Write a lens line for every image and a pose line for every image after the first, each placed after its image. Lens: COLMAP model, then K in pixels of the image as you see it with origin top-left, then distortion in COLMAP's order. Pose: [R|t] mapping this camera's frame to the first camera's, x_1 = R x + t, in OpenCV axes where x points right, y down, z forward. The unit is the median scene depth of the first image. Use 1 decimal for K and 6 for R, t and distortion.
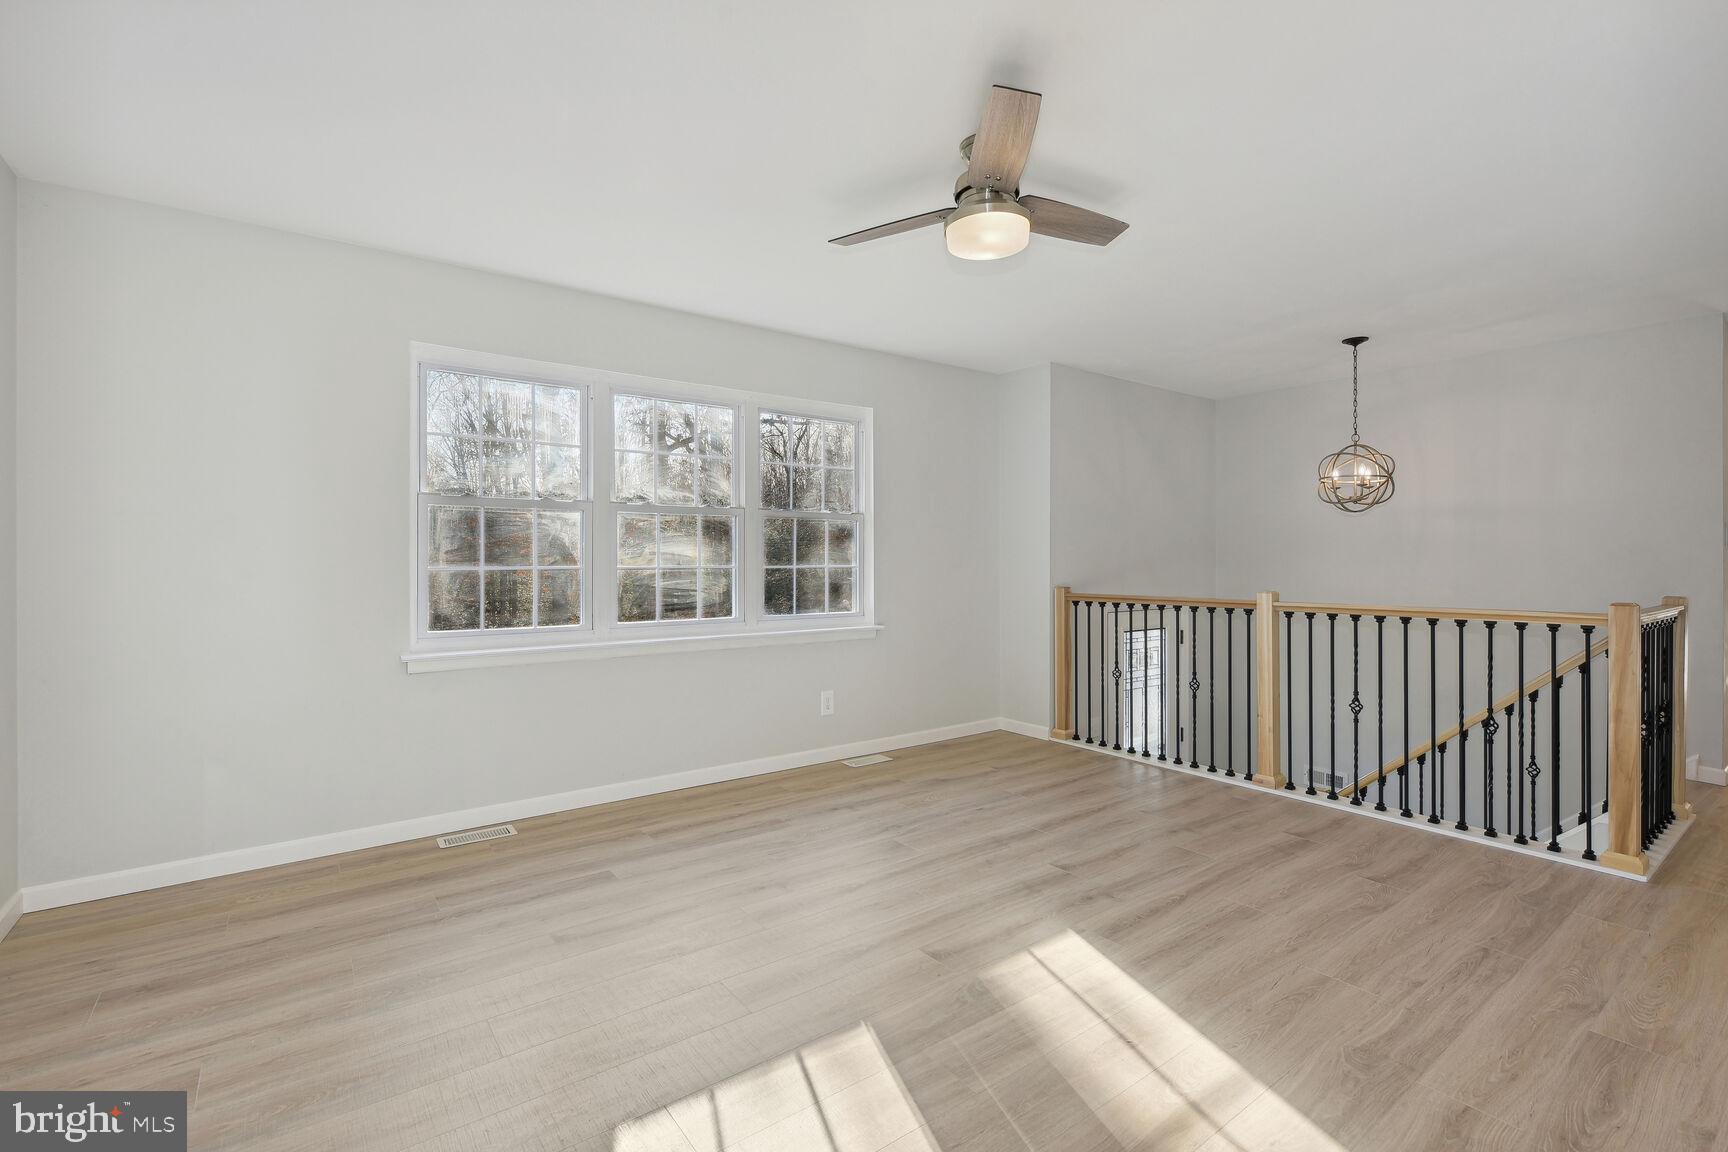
lens RADIAL K [[762.5, 0, 863.9], [0, 762.5, 561.6], [0, 0, 1]] dist [0.001771, -0.001630]
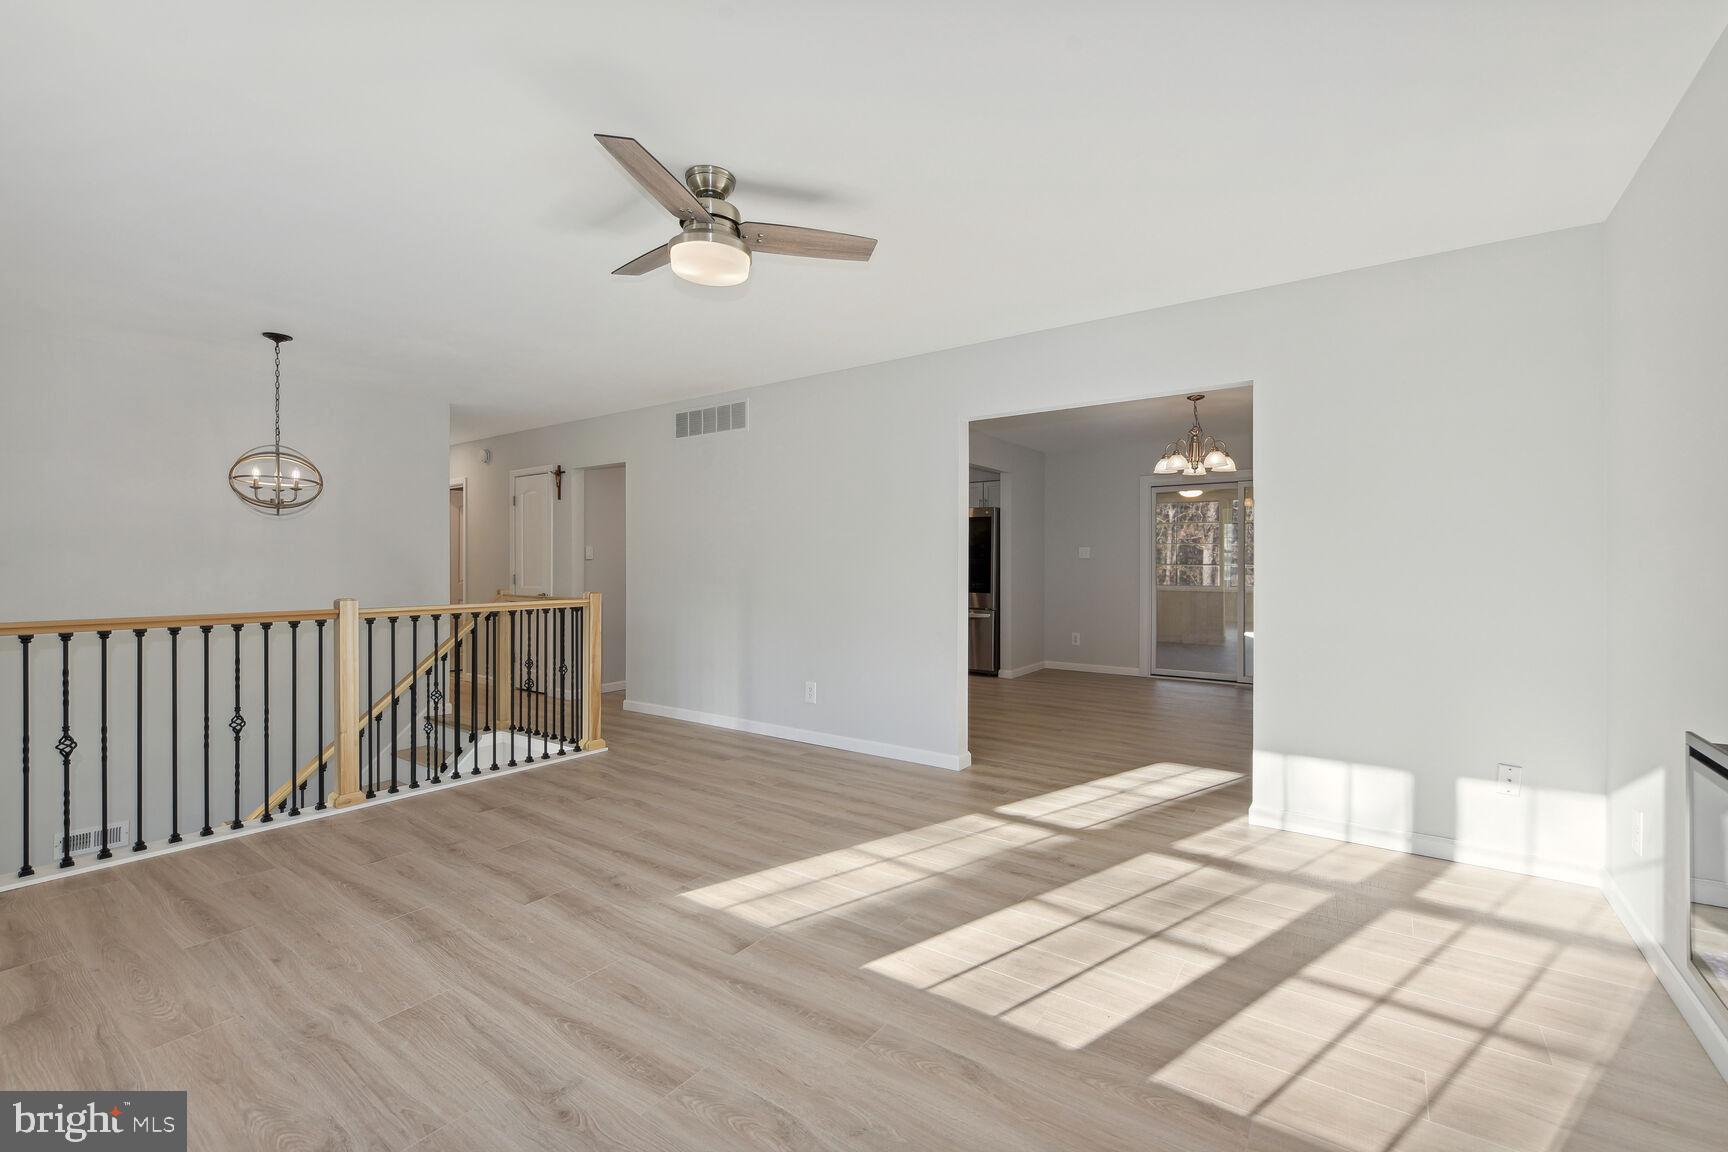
lens RADIAL K [[724.5, 0, 863.3], [0, 724.5, 577.3], [0, 0, 1]] dist [0.001542, -0.001608]
pose [[-0.311092, -0.013475, 0.950284, -0.544910], [-0.003225, 0.999909, 0.013123, -0.001788], [-0.950374, 0.001018, -0.311107, 0.702277]]
